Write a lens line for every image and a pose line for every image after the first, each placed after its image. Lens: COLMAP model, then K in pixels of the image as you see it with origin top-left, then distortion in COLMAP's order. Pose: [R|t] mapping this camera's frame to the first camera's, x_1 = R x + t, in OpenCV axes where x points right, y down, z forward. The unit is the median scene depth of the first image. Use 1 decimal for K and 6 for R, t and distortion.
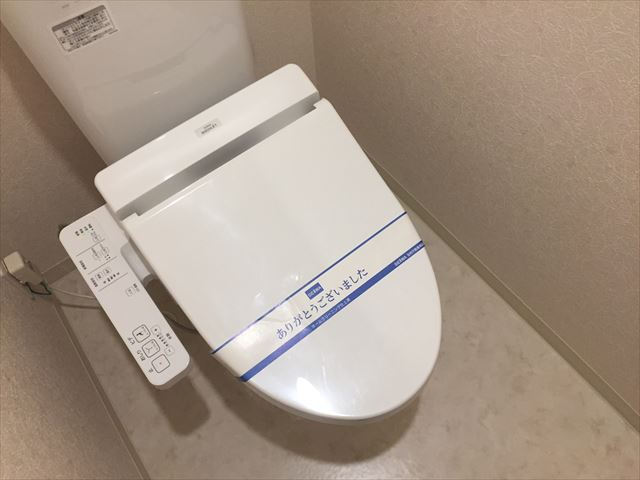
lens RADIAL K [[542.0, 0, 320.0], [0, 542.0, 240.0], [0, 0, 1]] dist [0.049646, -0.003708]
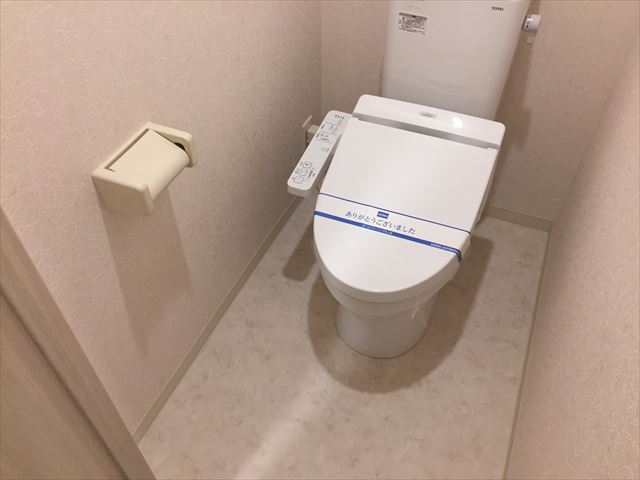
lens RADIAL K [[535.4, 0, 320.0], [0, 535.4, 240.0], [0, 0, 1]] dist [0.085597, -0.000168]
pose [[0.498470, 0.659539, -0.562614, 0.763325], [-0.770255, 0.634748, 0.061662, 0.172833], [0.397787, 0.402620, 0.824417, -0.289465]]
